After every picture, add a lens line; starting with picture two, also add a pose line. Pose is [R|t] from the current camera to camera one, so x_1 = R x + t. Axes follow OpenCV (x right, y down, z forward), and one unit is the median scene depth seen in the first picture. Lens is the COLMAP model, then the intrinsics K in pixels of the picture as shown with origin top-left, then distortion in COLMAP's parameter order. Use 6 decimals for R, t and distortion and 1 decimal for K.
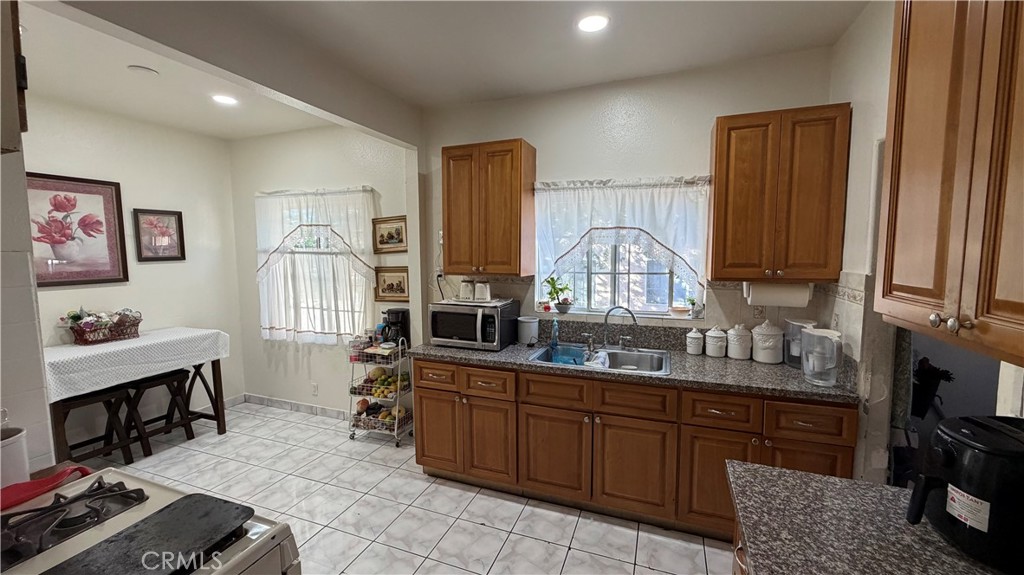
lens RADIAL K [[408.1, 0, 506.7], [0, 408.1, 297.6], [0, 0, 1]] dist [-0.000852, 0.000150]
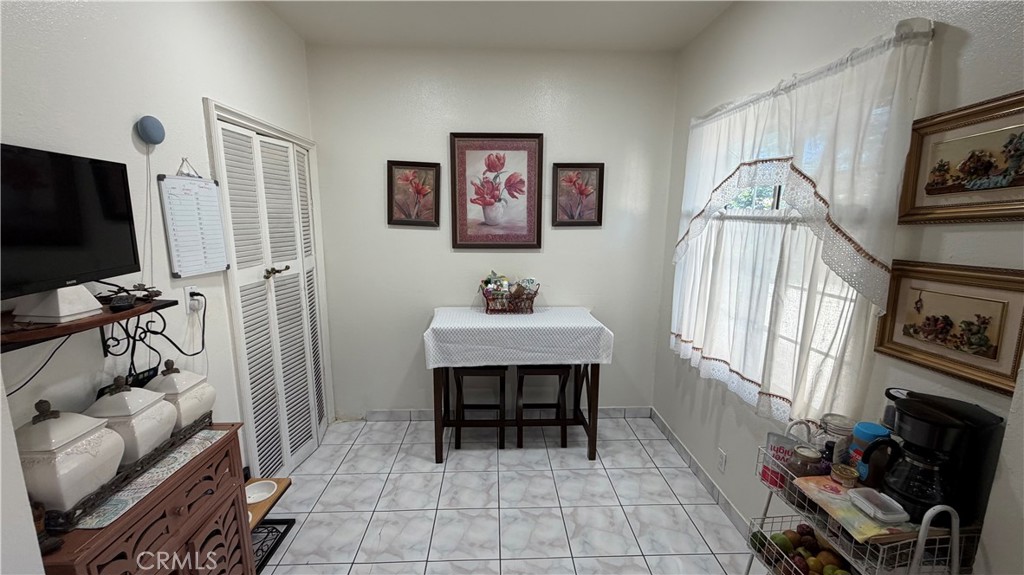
lens RADIAL K [[408.1, 0, 513.2], [0, 408.1, 288.7], [0, 0, 1]] dist [-0.000852, 0.000150]
pose [[0.409371, 0.166417, -0.897063, -0.142055], [-0.113161, 0.984893, 0.131070, -0.062325], [0.905323, 0.047857, 0.422018, 0.574513]]
